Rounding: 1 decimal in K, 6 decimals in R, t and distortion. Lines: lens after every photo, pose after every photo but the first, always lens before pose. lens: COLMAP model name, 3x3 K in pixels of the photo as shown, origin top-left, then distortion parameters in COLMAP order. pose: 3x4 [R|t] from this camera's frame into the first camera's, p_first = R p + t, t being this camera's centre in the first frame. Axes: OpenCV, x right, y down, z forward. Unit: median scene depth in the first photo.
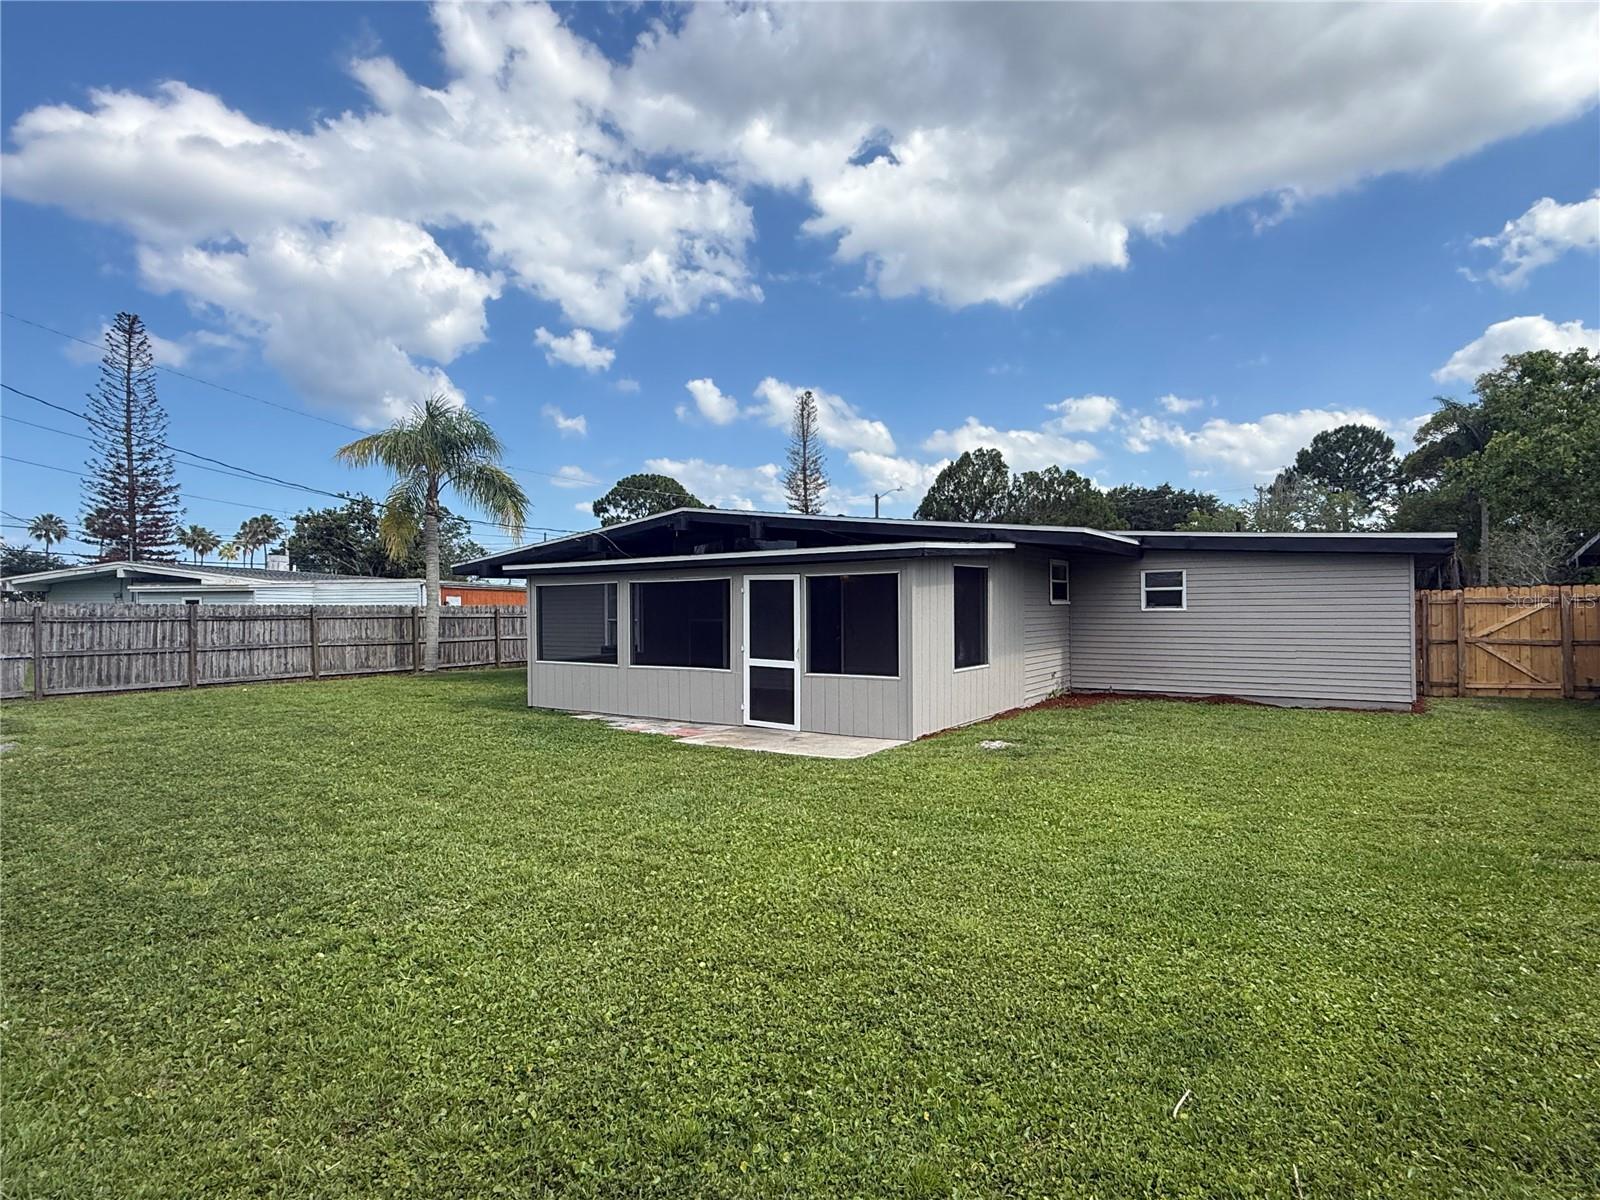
lens RADIAL K [[856.7, 0, 800.0], [0, 856.7, 600.0], [0, 0, 1]] dist [0.002112, -0.000094]
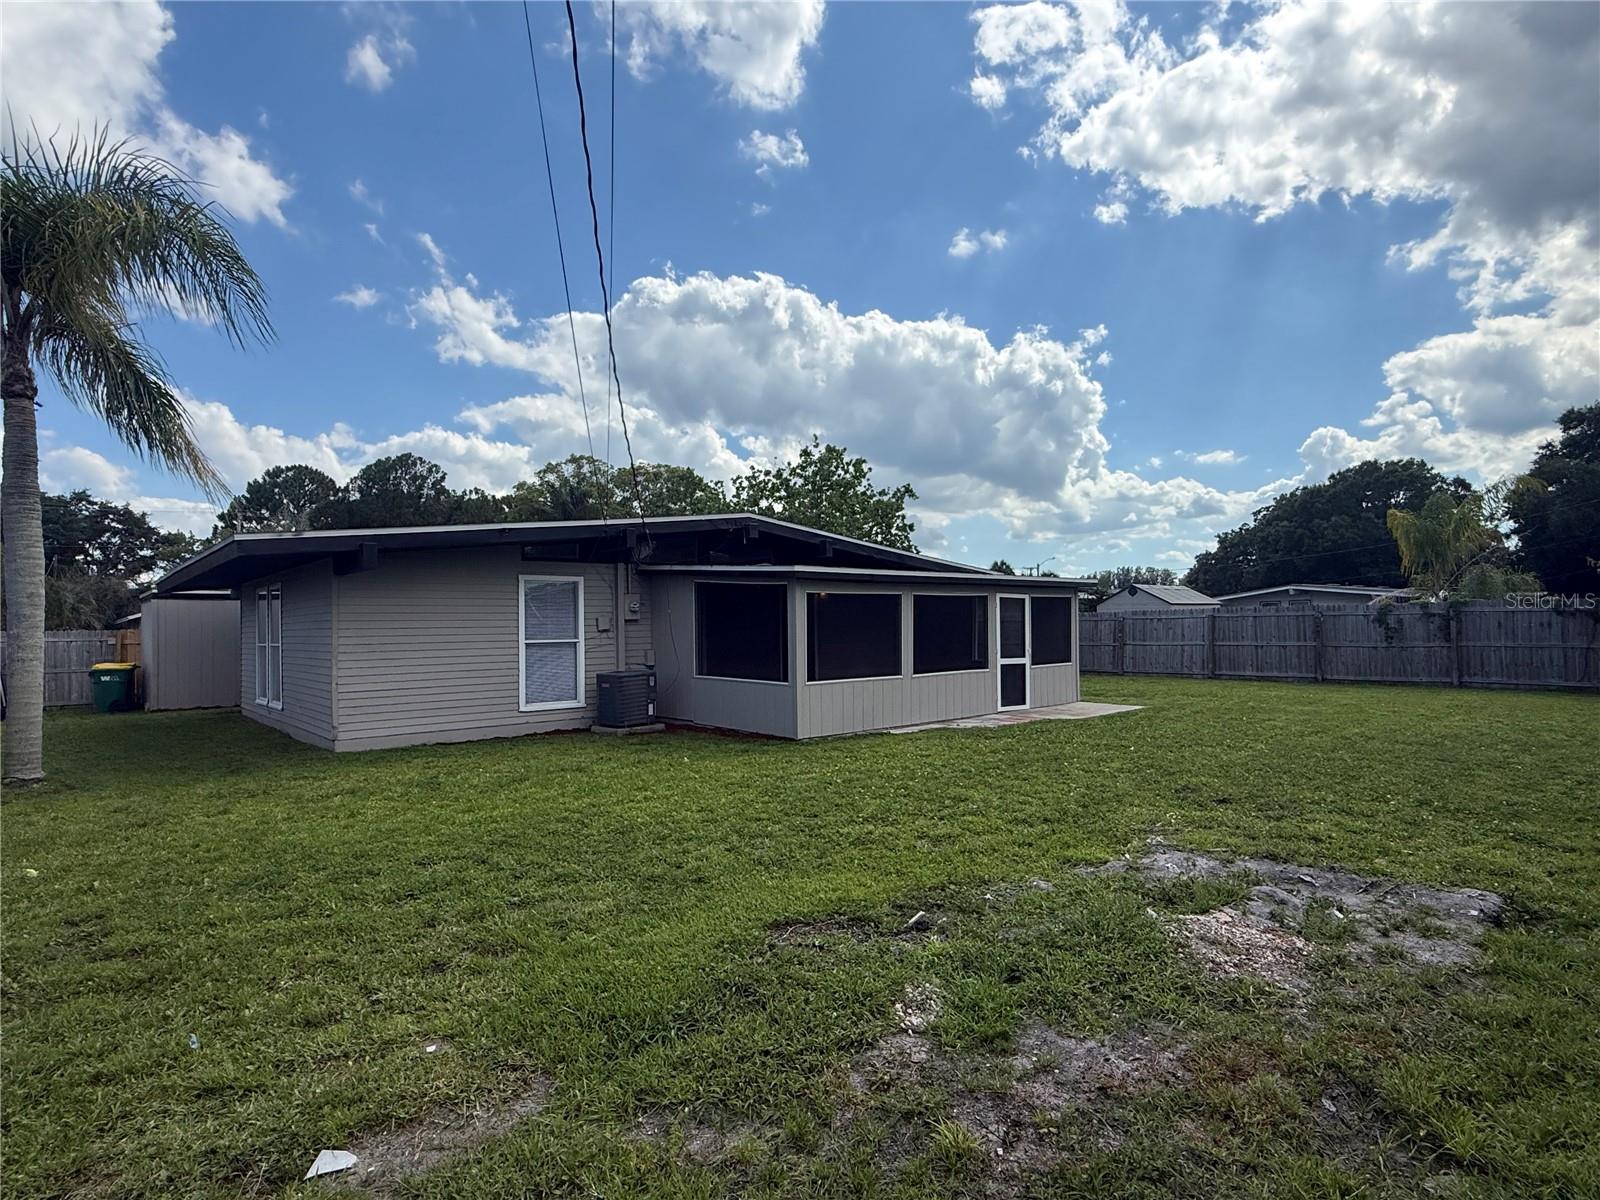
lens RADIAL K [[846.2, 0, 802.6], [0, 846.2, 614.0], [0, 0, 1]] dist [0.002520, 0.000219]
pose [[0.233121, 0.019767, 0.972247, -0.883823], [0.006376, 0.999741, -0.021855, 0.018294], [-0.972427, 0.011294, 0.232935, 0.652278]]
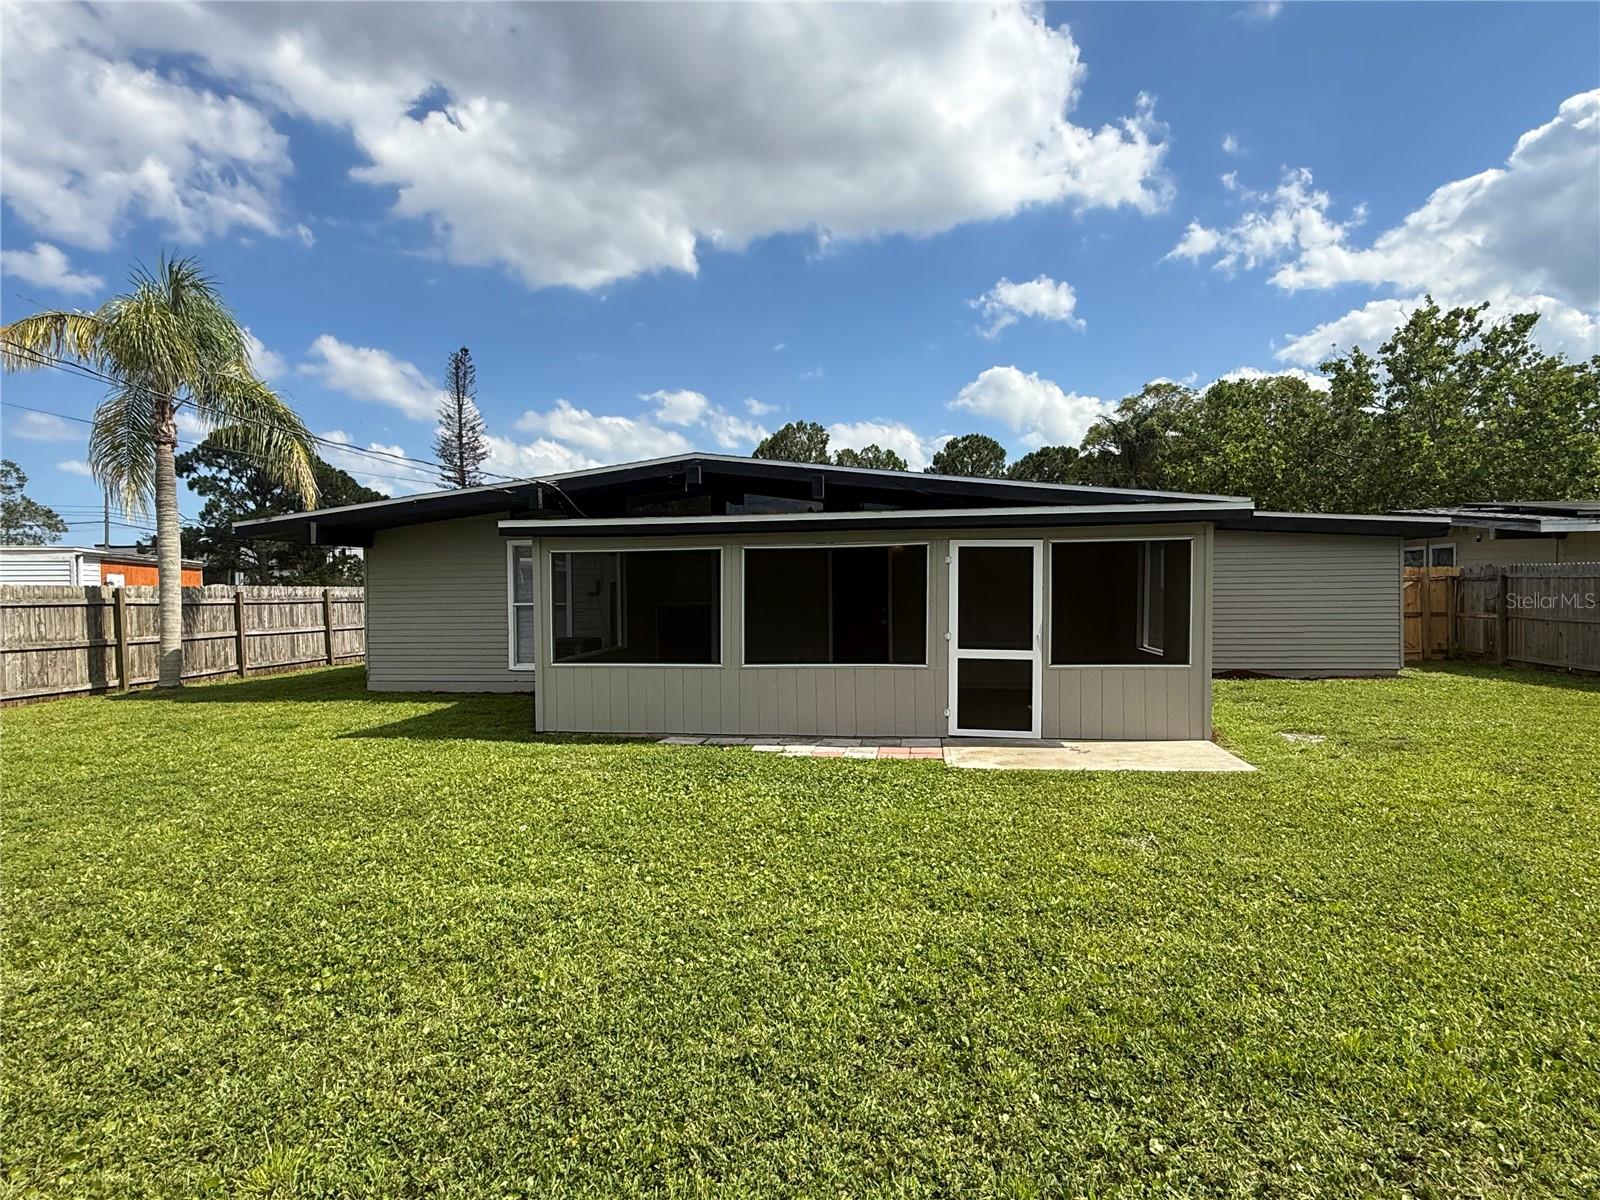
lens RADIAL K [[846.2, 0, 802.6], [0, 846.2, 614.0], [0, 0, 1]] dist [0.002520, 0.000219]
pose [[0.895110, -0.015340, 0.445581, -0.342386], [0.000179, 0.999420, 0.034048, 0.007259], [-0.445845, -0.030397, 0.894594, 0.253221]]
